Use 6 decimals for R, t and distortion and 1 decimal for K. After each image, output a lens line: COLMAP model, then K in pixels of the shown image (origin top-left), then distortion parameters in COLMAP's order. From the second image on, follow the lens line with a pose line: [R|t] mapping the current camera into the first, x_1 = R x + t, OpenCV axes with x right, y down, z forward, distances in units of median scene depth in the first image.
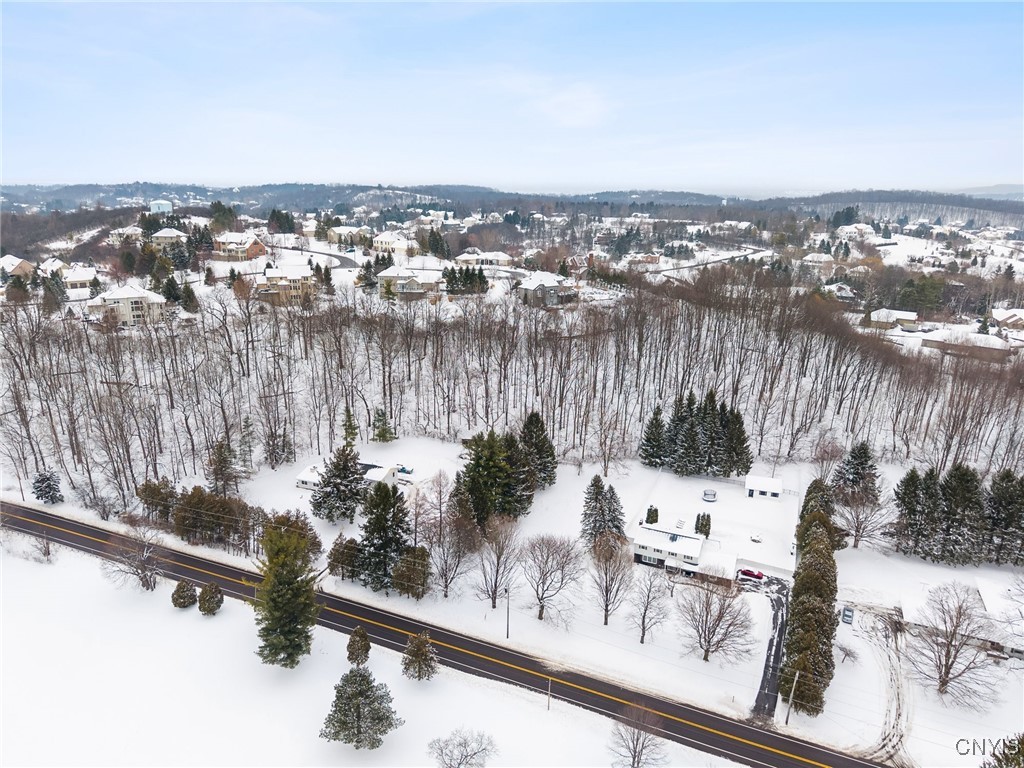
lens RADIAL K [[714.6, 0, 502.0], [0, 714.6, 377.5], [0, 0, 1]] dist [0.019496, 0.001000]
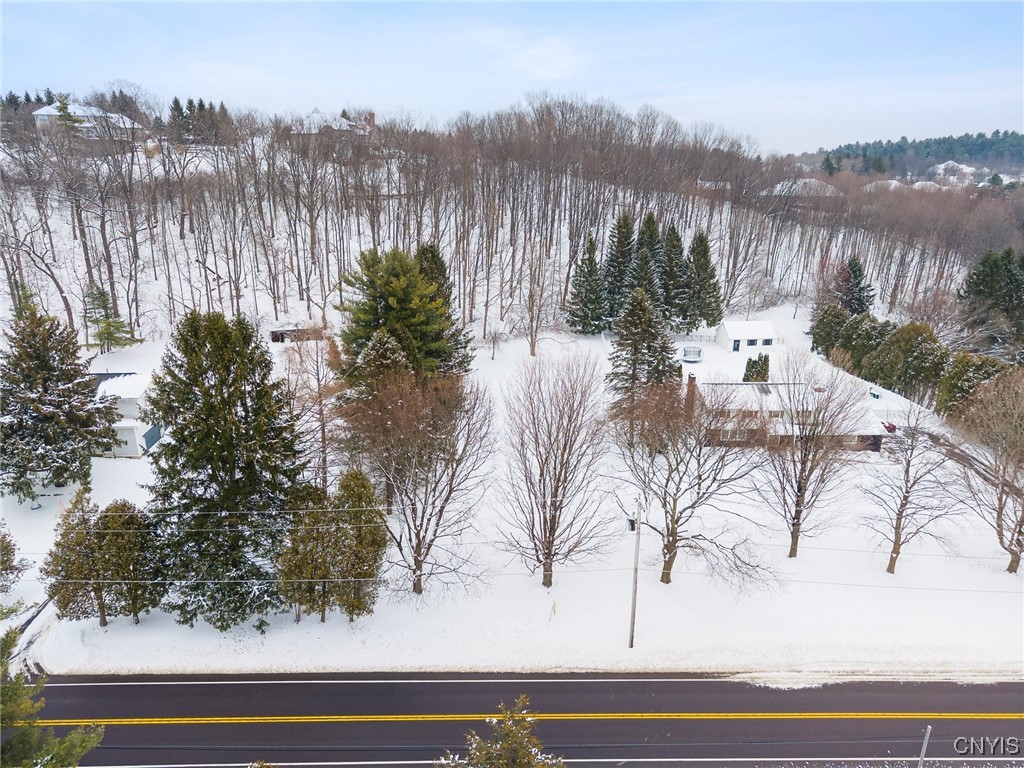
lens RADIAL K [[703.9, 0, 512.0], [0, 703.9, 384.0], [0, 0, 1]] dist [0.007103, 0.004179]
pose [[0.901882, -0.135231, 0.410270, -0.134309], [0.123371, 0.990814, 0.055385, 0.136505], [-0.413991, 0.000665, 0.910281, 0.479936]]
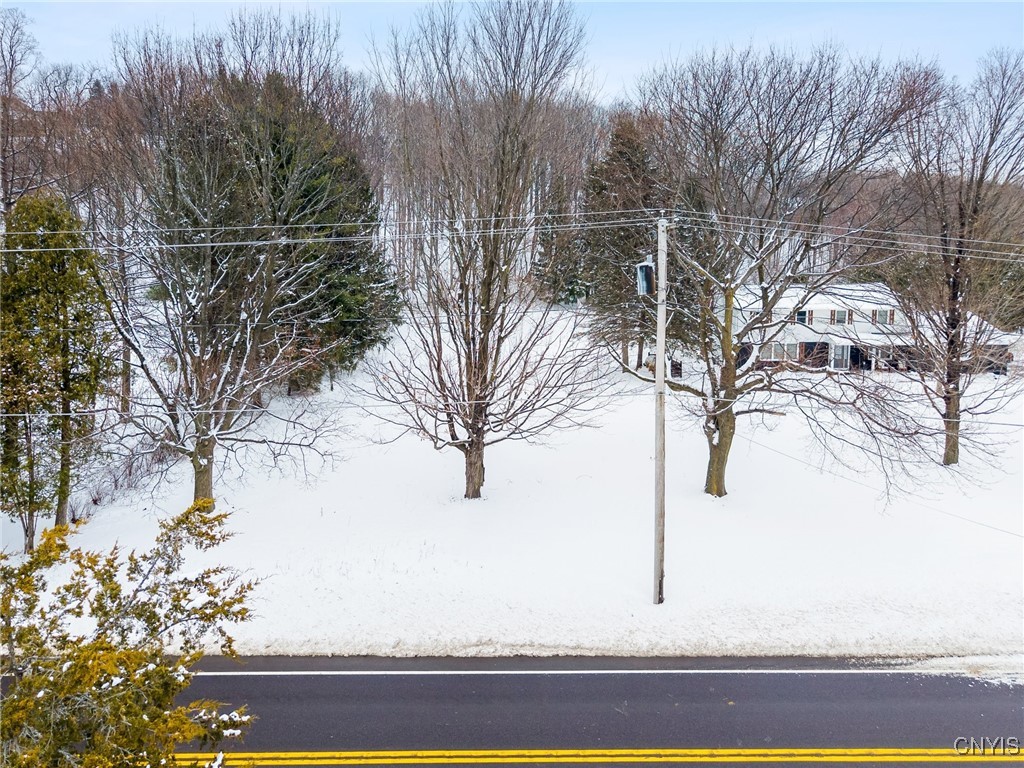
lens RADIAL K [[721.0, 0, 479.5], [0, 721.0, 315.8], [0, 0, 1]] dist [0.012115, -0.004328]
pose [[0.906020, -0.057254, 0.419344, -0.068694], [0.133504, 0.978885, -0.154795, 0.226681], [-0.401627, 0.196231, 0.894533, 0.605331]]
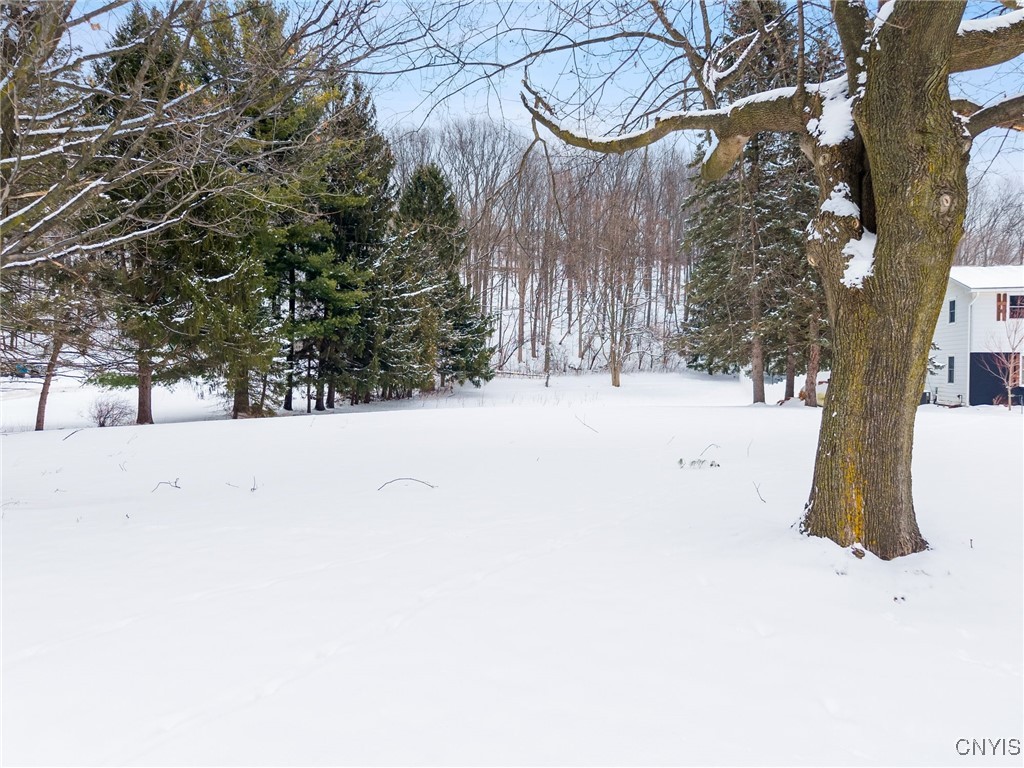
lens RADIAL K [[692.9, 0, 512.0], [0, 692.9, 384.0], [0, 0, 1]] dist [0.040706, -0.052418]
pose [[0.980598, -0.012277, 0.195644, 0.018947], [0.062997, 0.964834, -0.255201, 0.246879], [-0.185631, 0.262574, 0.946887, 0.703148]]
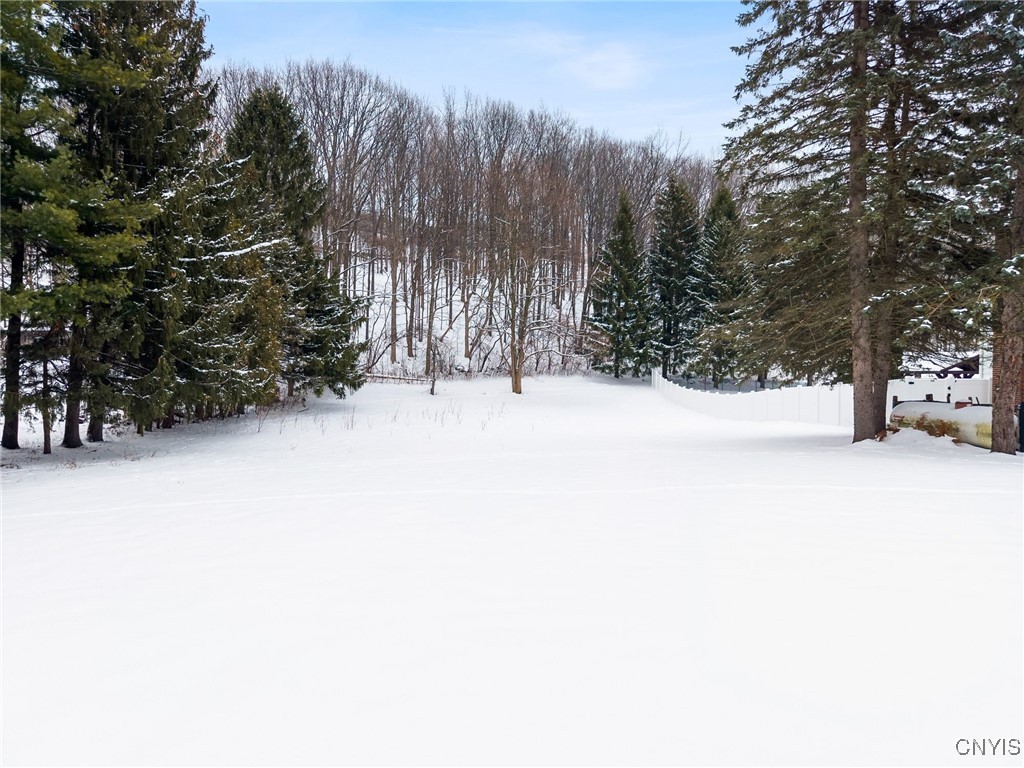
lens RADIAL K [[695.9, 0, 530.7], [0, 695.9, 384.4], [0, 0, 1]] dist [-0.009539, -0.002669]
pose [[0.909873, -0.017336, 0.414526, 0.027586], [0.123810, 0.964948, -0.231403, 0.222092], [-0.395984, 0.261870, 0.880126, 0.781175]]
